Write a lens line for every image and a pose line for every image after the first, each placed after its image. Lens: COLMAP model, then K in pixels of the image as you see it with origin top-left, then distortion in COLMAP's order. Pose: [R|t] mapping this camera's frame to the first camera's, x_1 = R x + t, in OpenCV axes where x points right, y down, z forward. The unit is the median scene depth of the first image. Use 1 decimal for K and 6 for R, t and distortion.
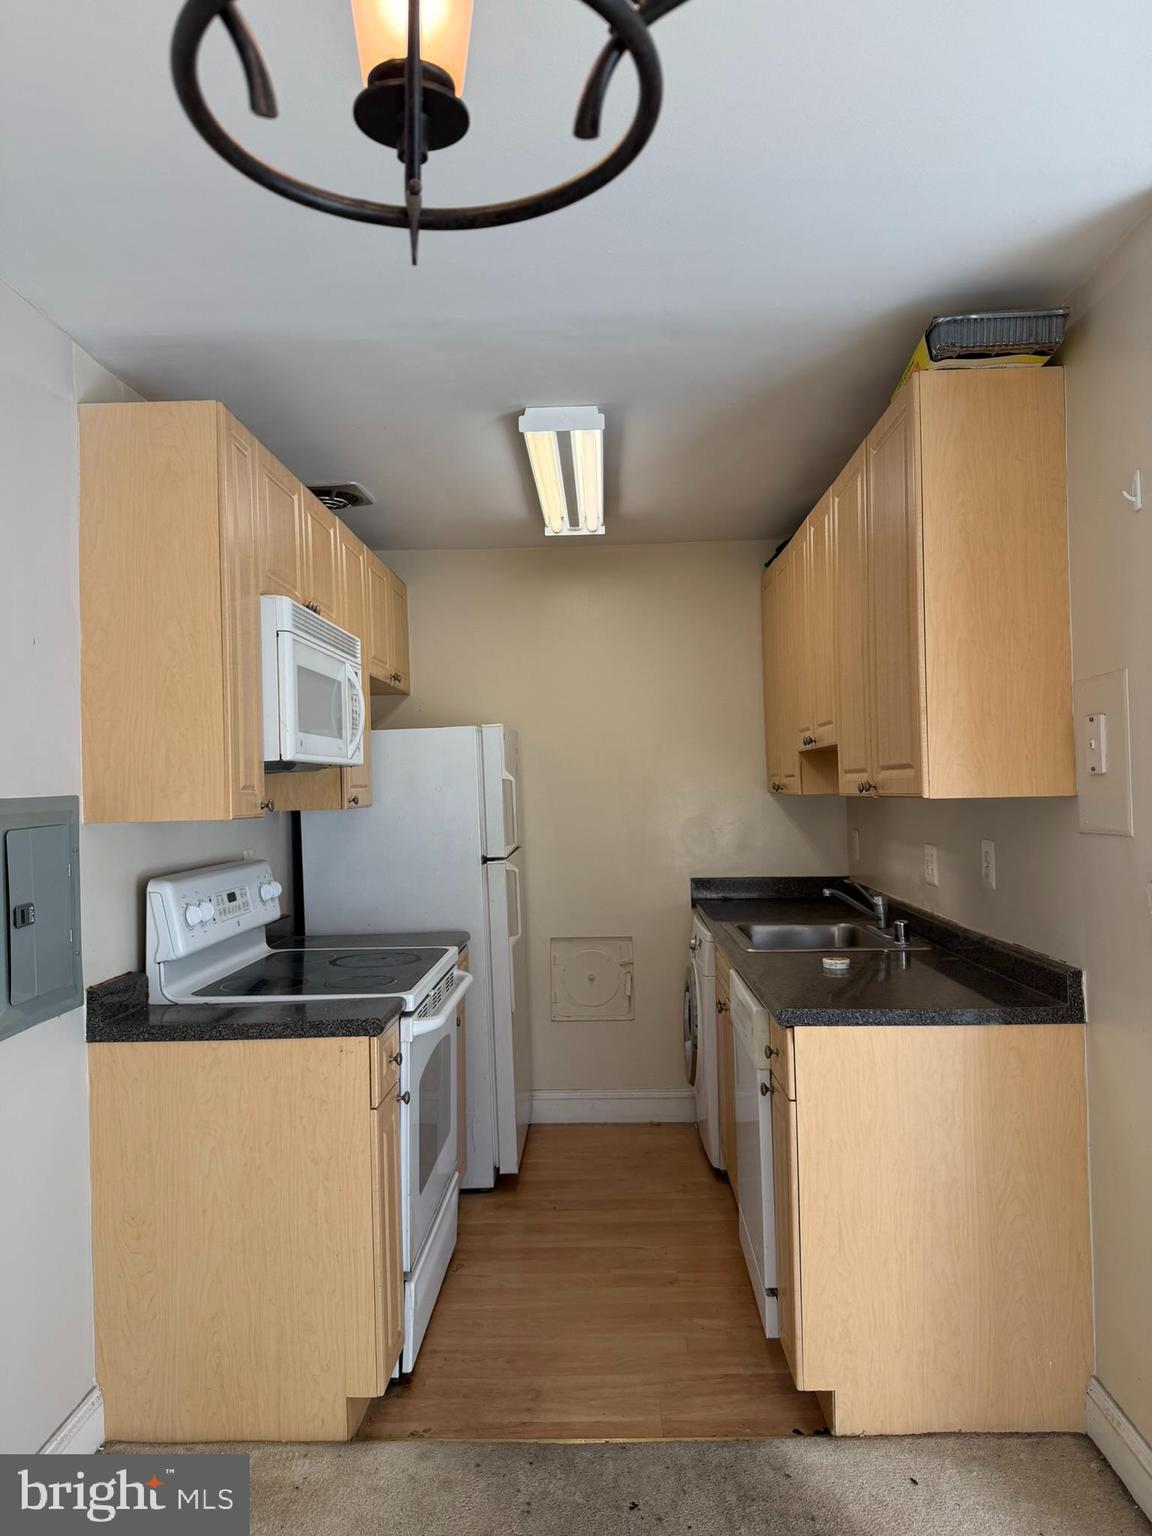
lens RADIAL K [[1093.7, 0, 576.0], [0, 1093.7, 768.0], [0, 0, 1]] dist [0.084713, -0.119614]
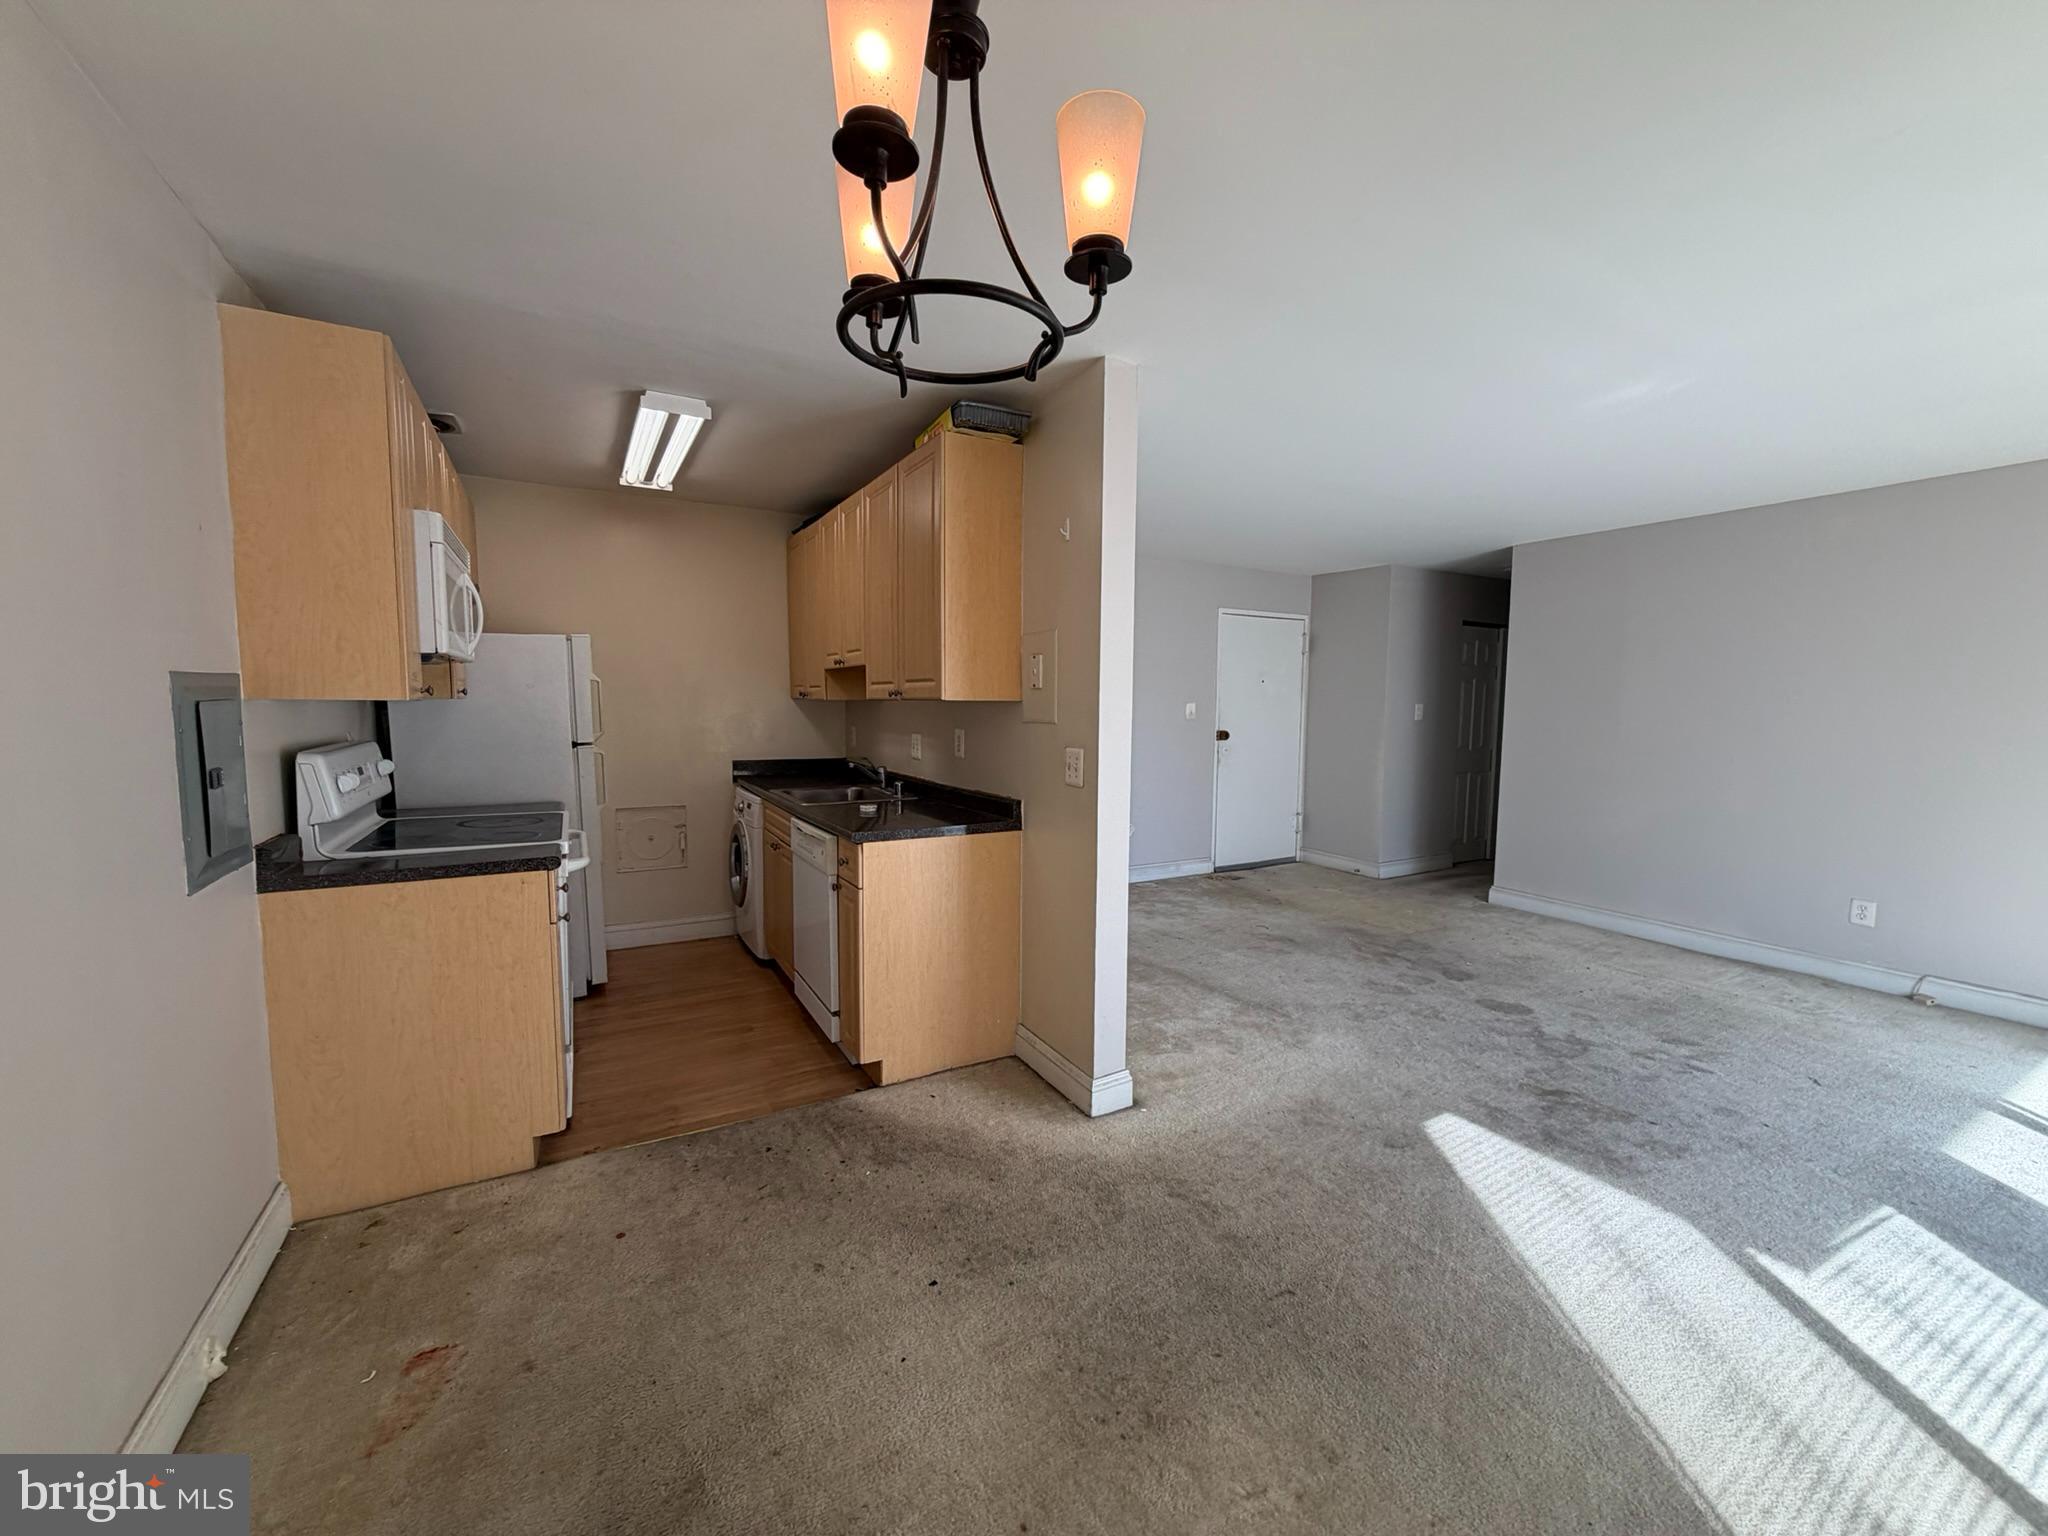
lens RADIAL K [[835.3, 0, 1031.9], [0, 835.3, 762.9], [0, 0, 1]] dist [-0.000075, 0.000018]
pose [[0.854050, -0.008349, 0.520124, -0.189486], [-0.037091, 0.996349, 0.076897, 0.018349], [-0.518867, -0.084965, 0.850622, -0.112387]]
